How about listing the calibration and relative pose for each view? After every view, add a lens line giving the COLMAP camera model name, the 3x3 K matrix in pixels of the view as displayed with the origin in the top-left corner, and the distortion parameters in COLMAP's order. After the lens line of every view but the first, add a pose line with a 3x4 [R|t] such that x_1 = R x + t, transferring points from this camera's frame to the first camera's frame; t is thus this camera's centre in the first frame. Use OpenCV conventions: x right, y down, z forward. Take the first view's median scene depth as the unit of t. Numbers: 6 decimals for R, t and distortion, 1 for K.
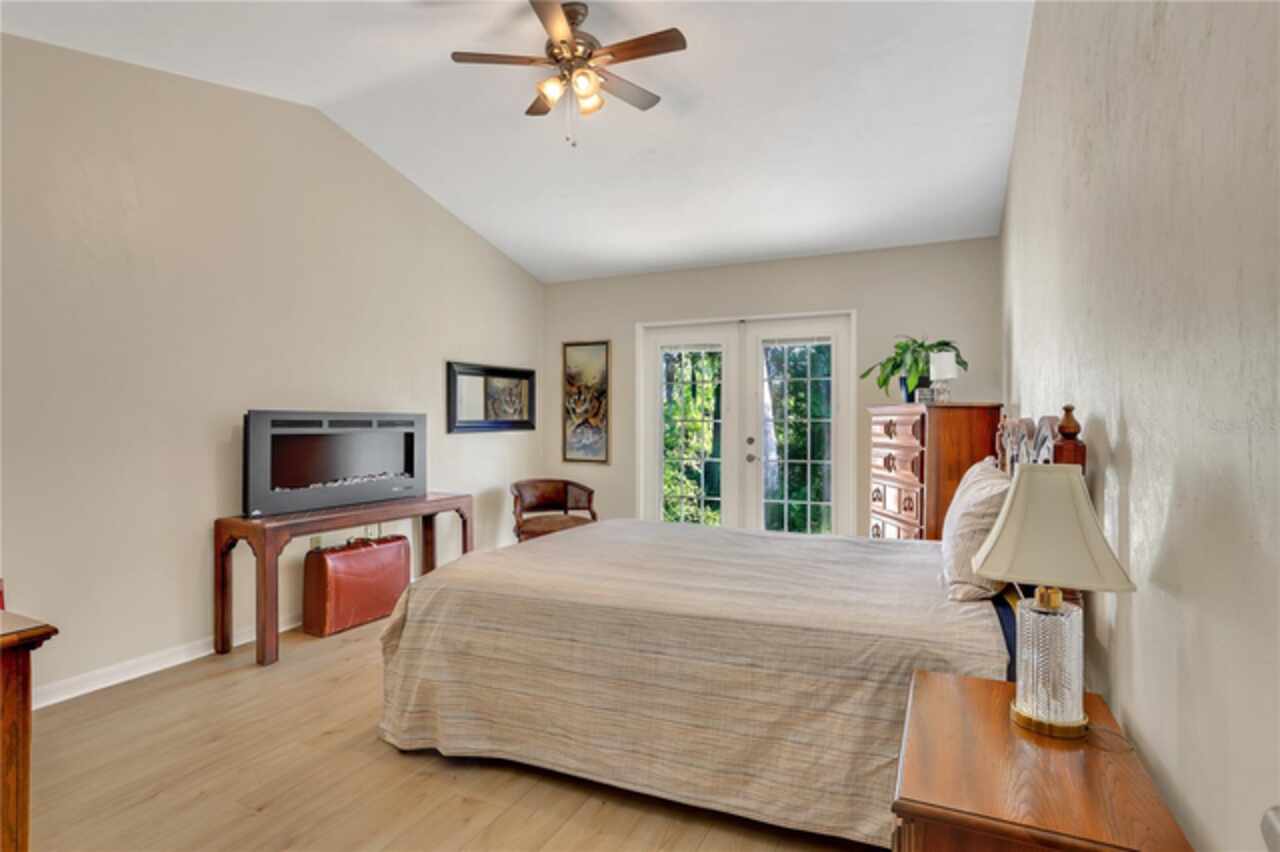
lens RADIAL K [[657.3, 0, 642.4], [0, 657.3, 417.8], [0, 0, 1]] dist [-0.037385, 0.000072]
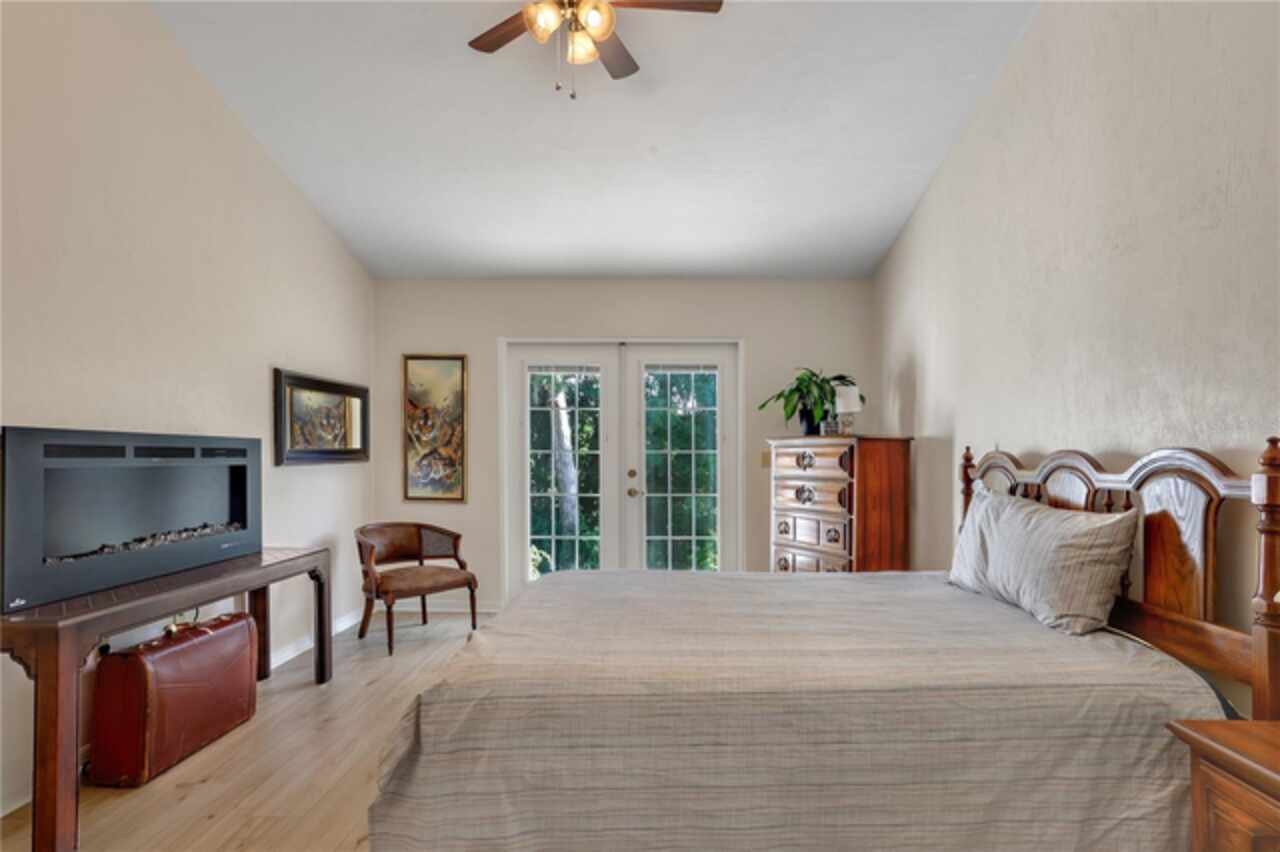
lens RADIAL K [[656.5, 0, 633.7], [0, 656.5, 452.1], [0, 0, 1]] dist [-0.051714, 0.032941]
pose [[0.910804, 0.006475, 0.412789, -0.293788], [-0.007875, 0.999968, 0.001690, 0.004639], [-0.412765, -0.004790, 0.910825, 0.215812]]
